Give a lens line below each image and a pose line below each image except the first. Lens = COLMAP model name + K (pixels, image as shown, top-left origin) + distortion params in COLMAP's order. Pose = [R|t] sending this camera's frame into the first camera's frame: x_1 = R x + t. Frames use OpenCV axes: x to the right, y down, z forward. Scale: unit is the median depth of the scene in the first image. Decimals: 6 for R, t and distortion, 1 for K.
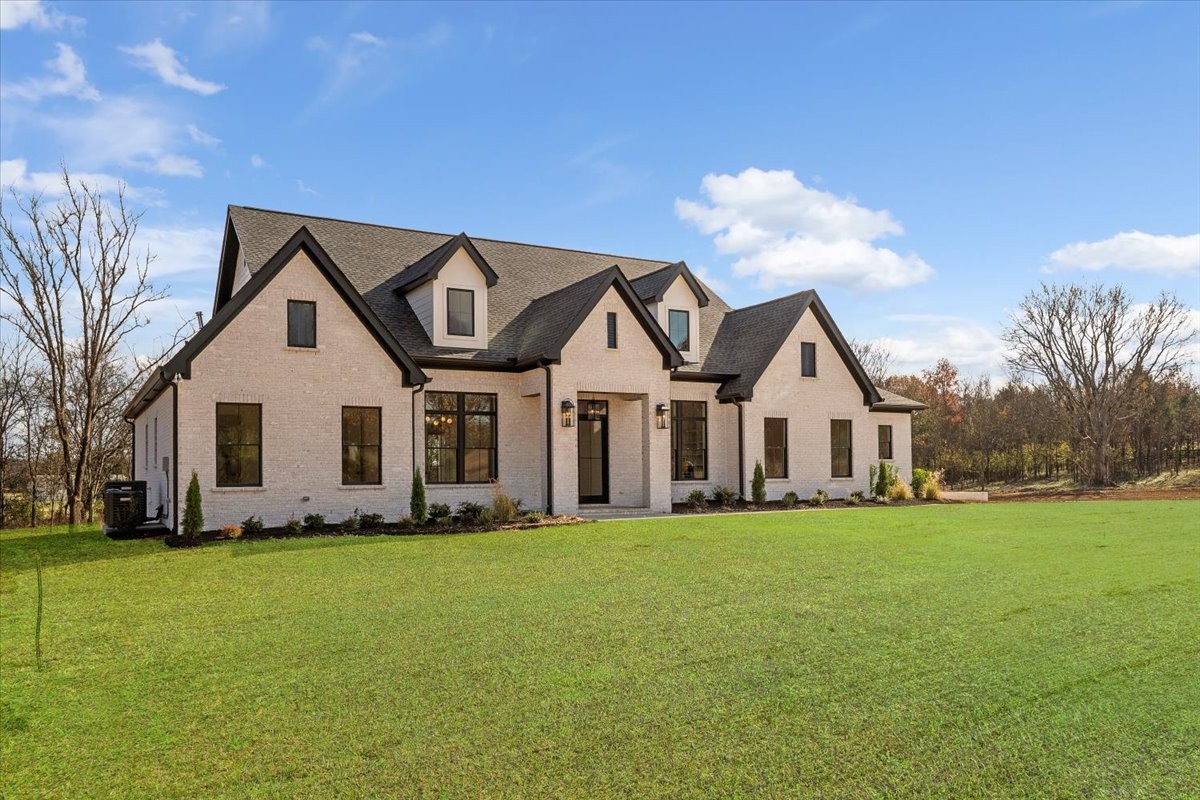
lens RADIAL K [[959.3, 0, 608.5], [0, 959.3, 444.1], [0, 0, 1]] dist [0.063080, 0.004929]
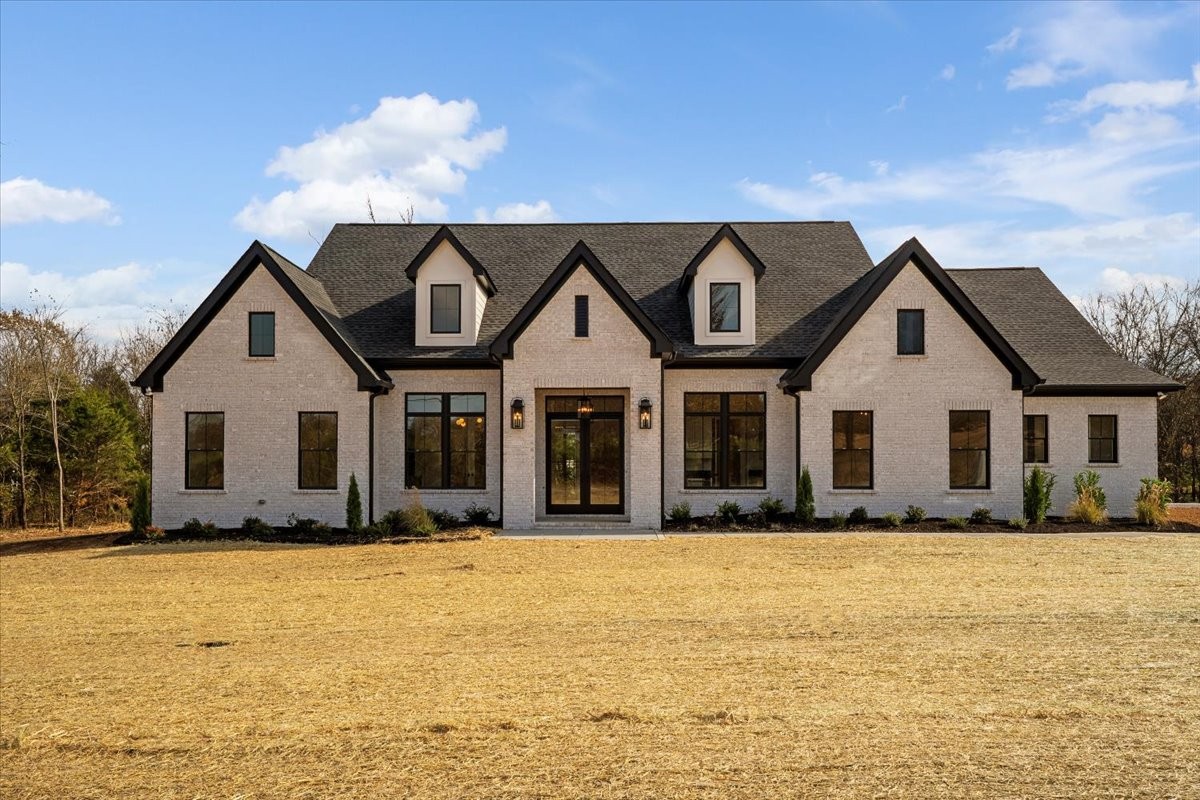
lens RADIAL K [[959.3, 0, 608.5], [0, 959.3, 444.1], [0, 0, 1]] dist [0.063080, 0.004929]
pose [[0.843958, -0.007786, -0.536353, 0.440594], [0.008388, 0.999964, -0.001317, -0.001022], [0.536344, -0.003387, 0.843993, 0.251850]]
